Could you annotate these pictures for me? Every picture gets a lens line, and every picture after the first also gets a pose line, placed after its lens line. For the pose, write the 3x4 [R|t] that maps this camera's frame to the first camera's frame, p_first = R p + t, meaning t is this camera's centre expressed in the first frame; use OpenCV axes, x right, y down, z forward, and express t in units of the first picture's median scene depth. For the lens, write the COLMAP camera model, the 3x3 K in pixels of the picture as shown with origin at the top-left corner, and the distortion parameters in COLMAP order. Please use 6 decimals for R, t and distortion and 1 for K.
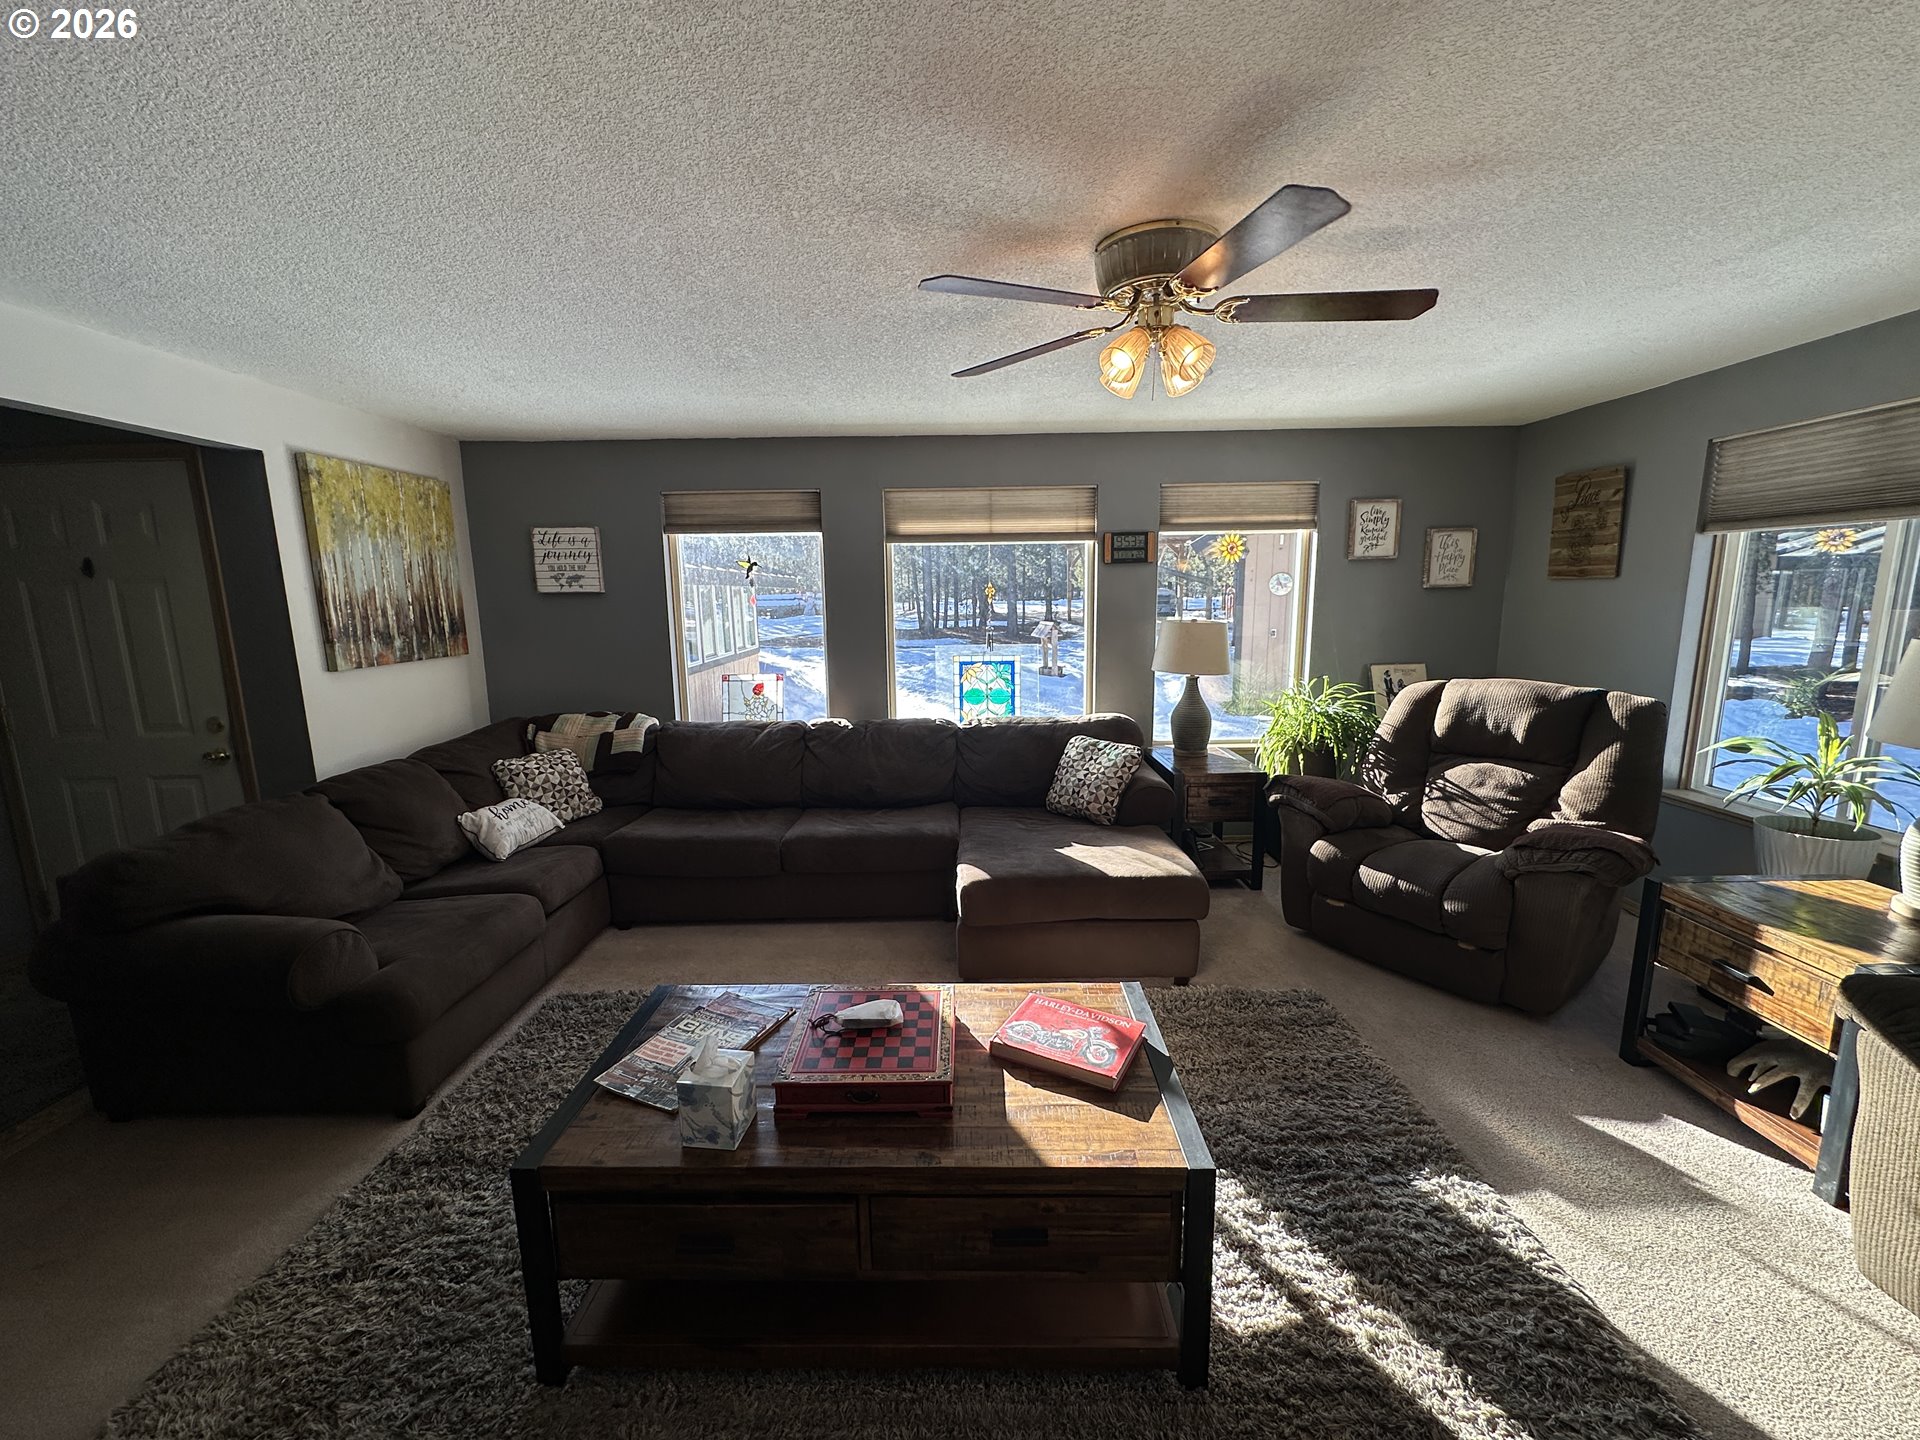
lens RADIAL K [[767.3, 0, 960.0], [0, 767.3, 720.0], [0, 0, 1]] dist [0.000023, -0.000301]
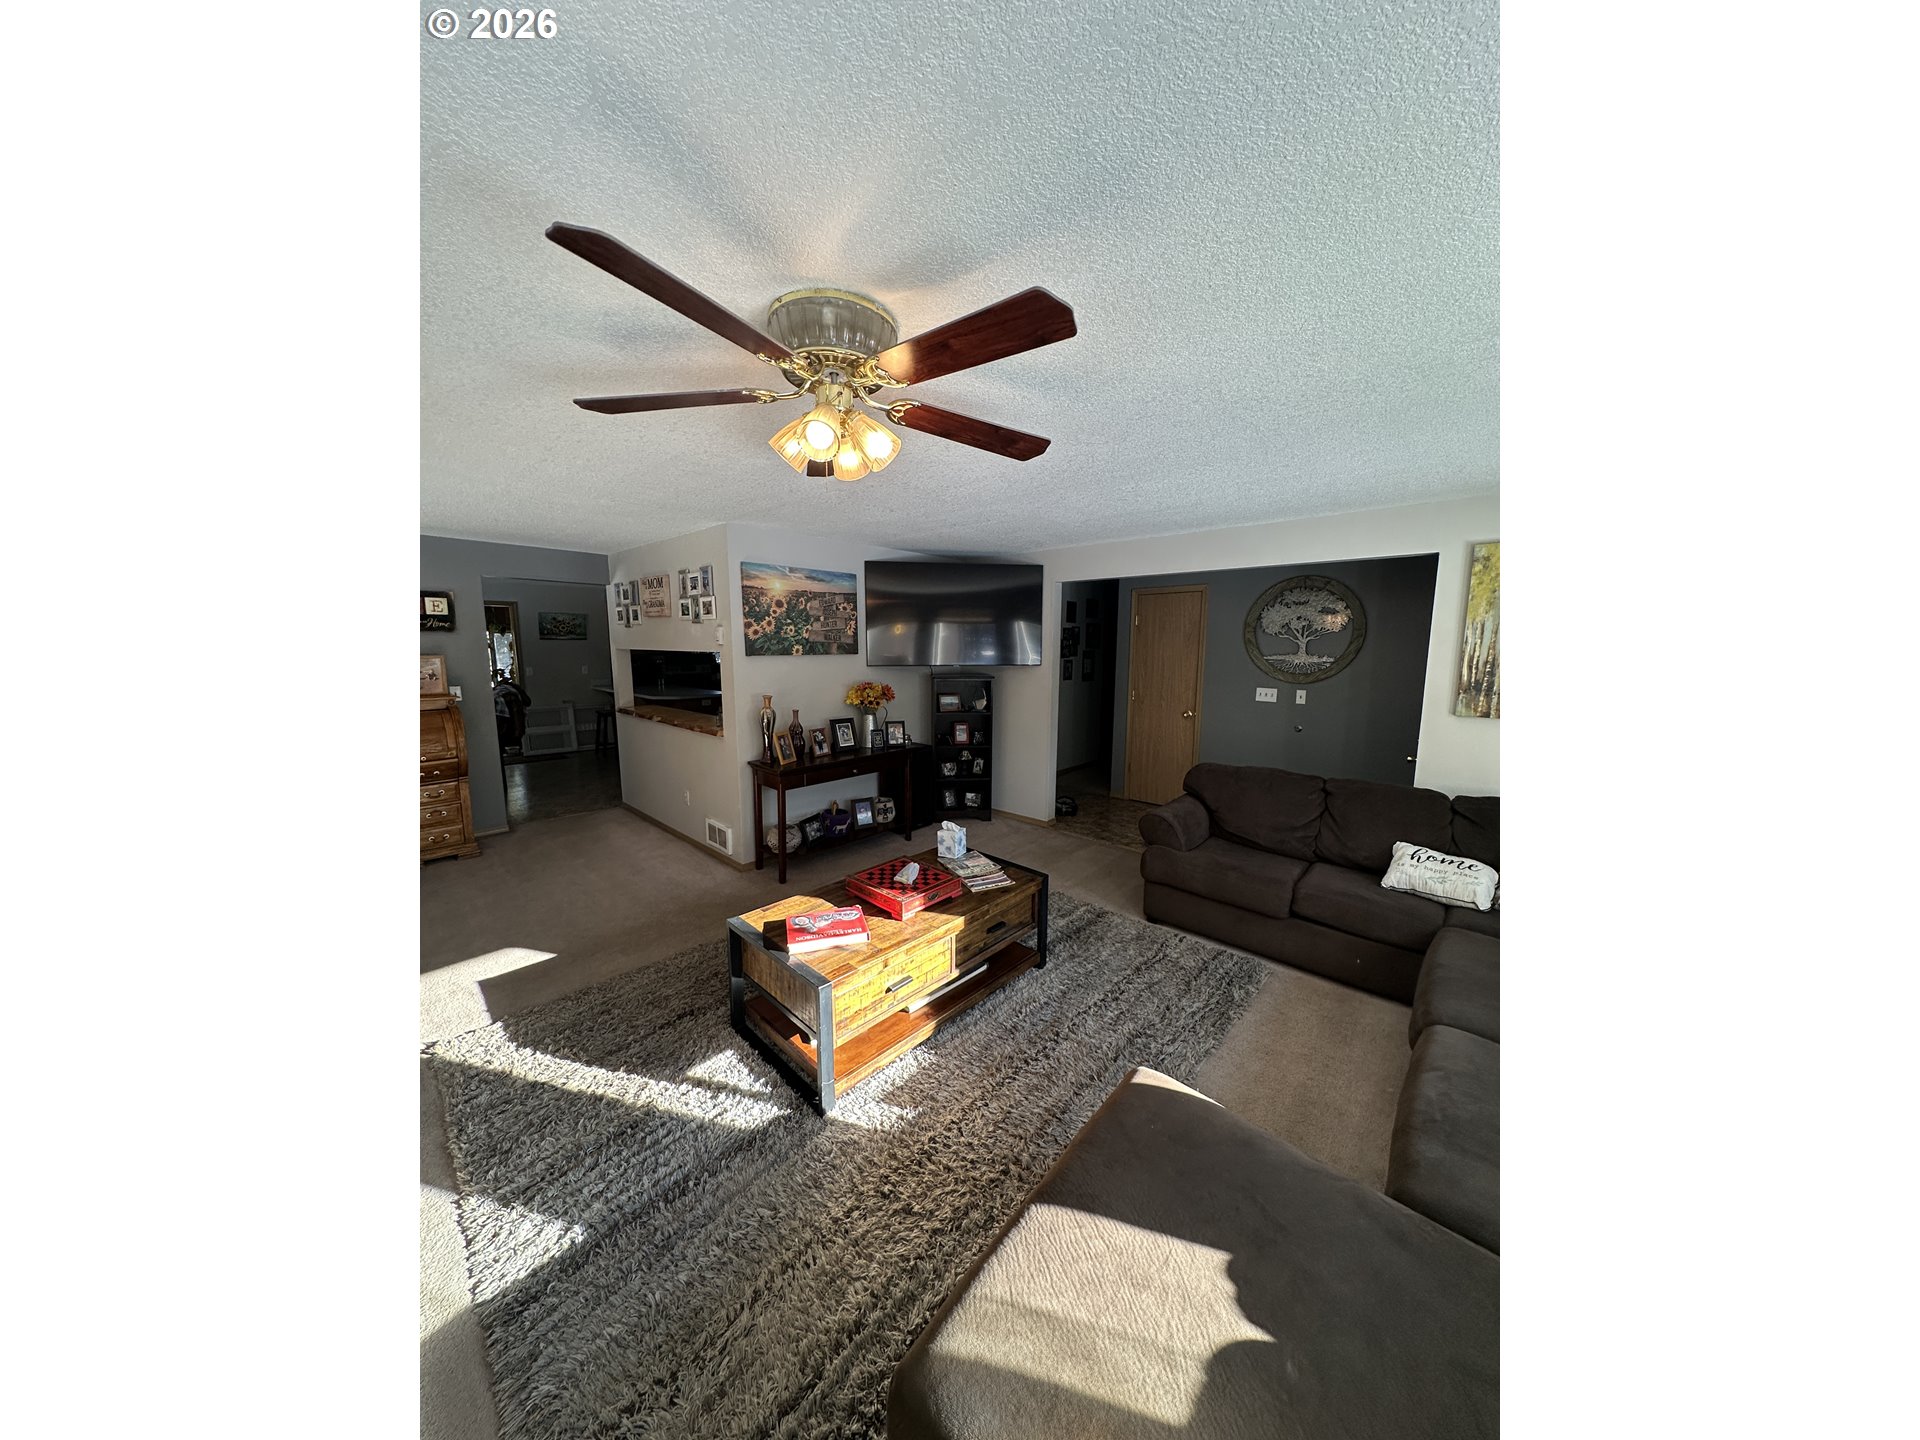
lens RADIAL K [[575.9, 0, 958.6], [0, 575.9, 718.5], [0, 0, 1]] dist [-0.001762, 0.001033]
pose [[-0.672484, 0.108606, -0.732100, 0.423409], [-0.118315, 0.960678, 0.251196, -0.195391], [0.730594, 0.255544, -0.633191, 0.977349]]
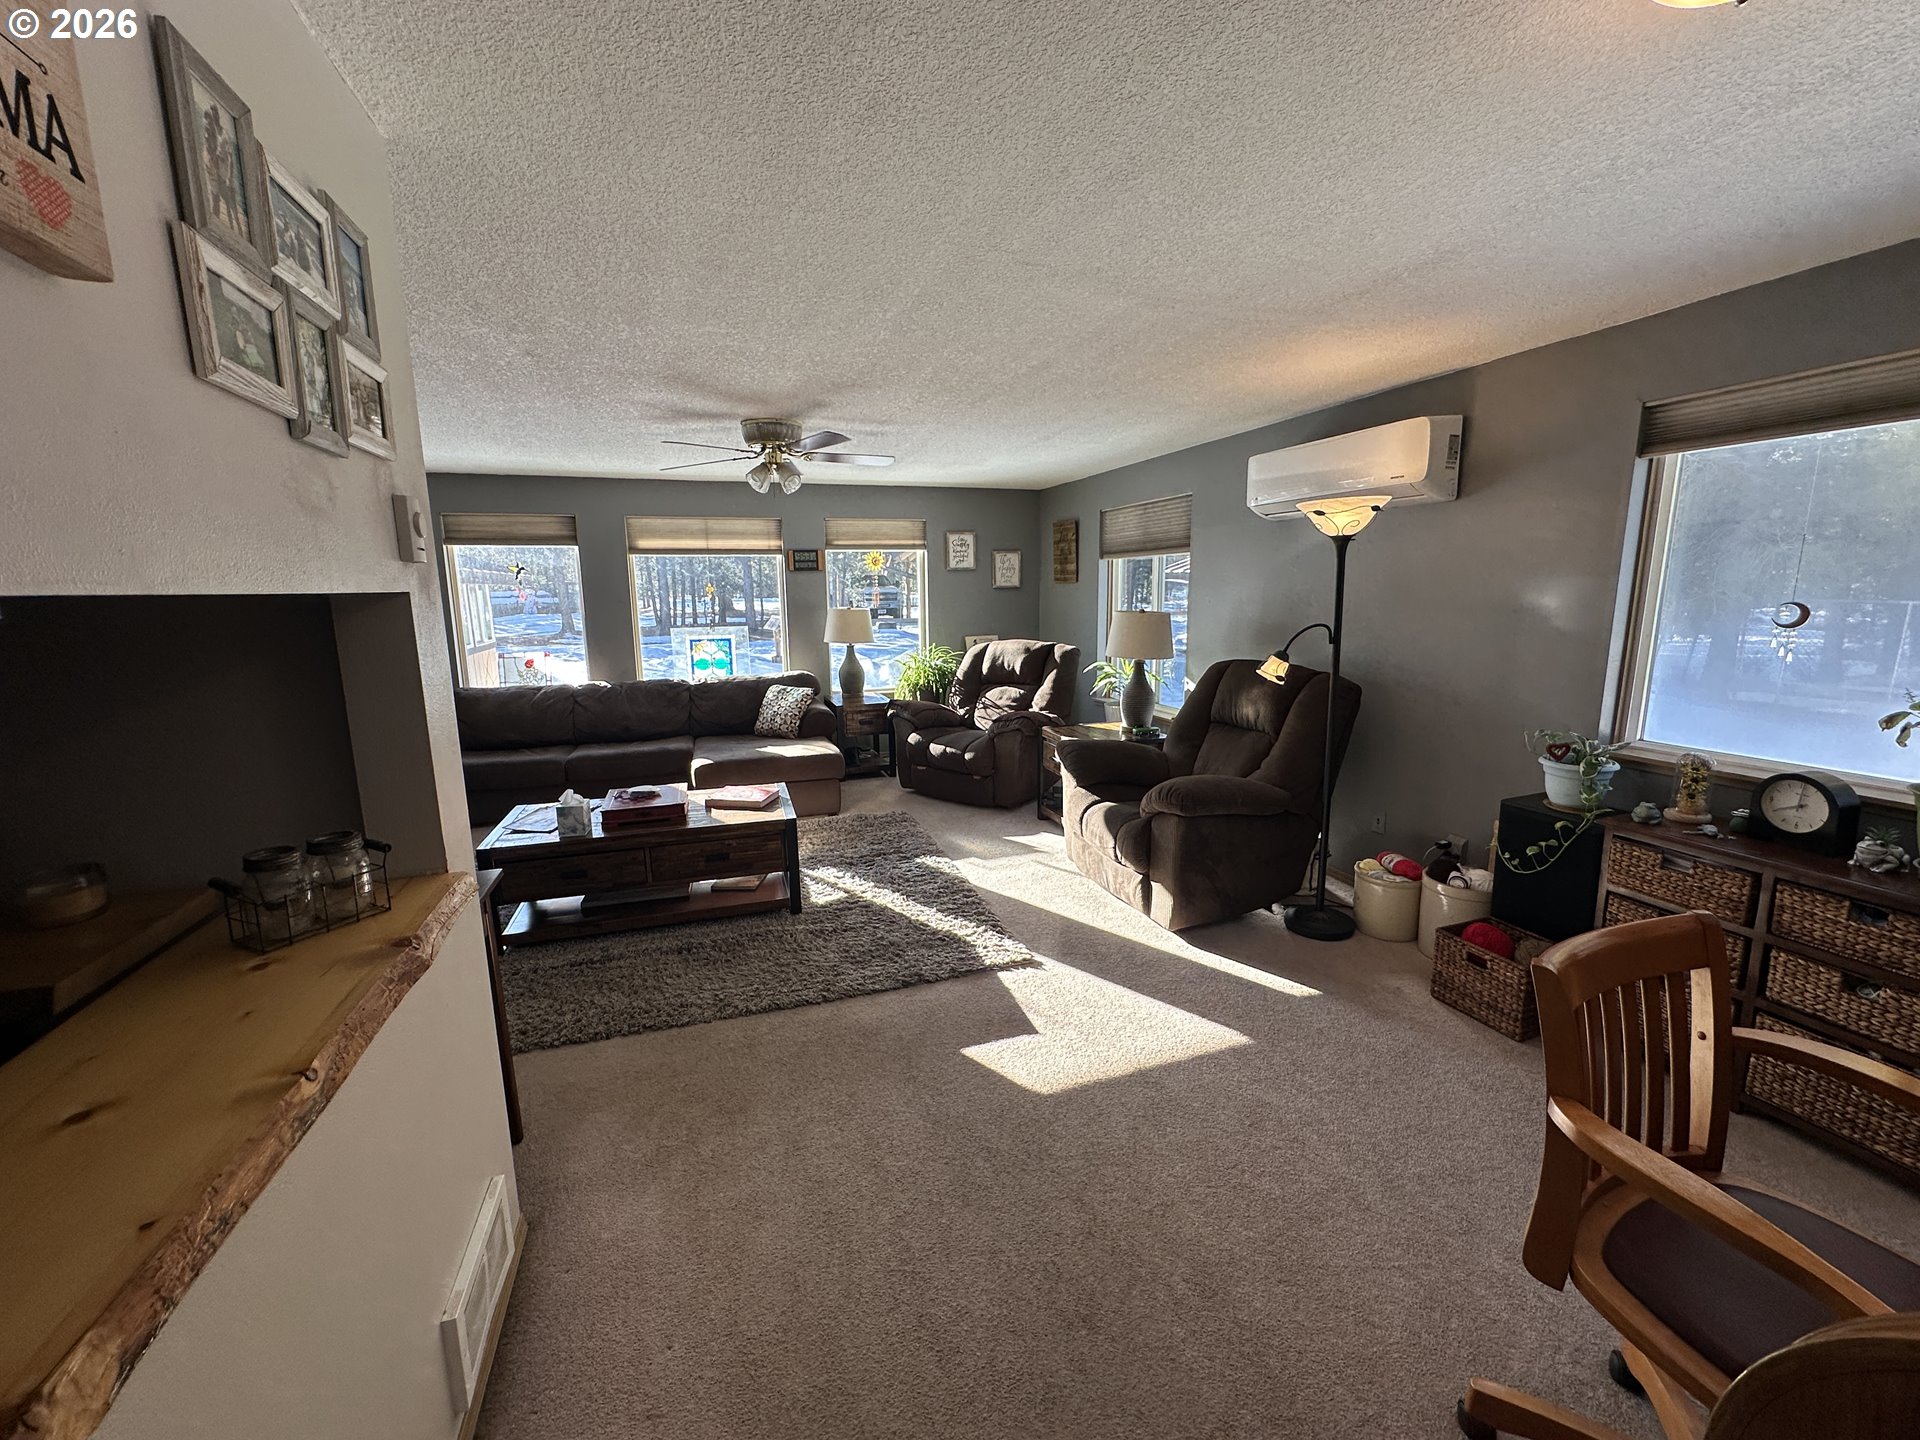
lens RADIAL K [[767.3, 0, 960.0], [0, 767.3, 720.0], [0, 0, 1]] dist [0.000023, -0.000301]
pose [[0.948353, -0.051441, 0.313018, 0.027932], [0.050612, 0.998660, 0.010779, 0.106729], [-0.313153, 0.005621, 0.949686, -0.642438]]
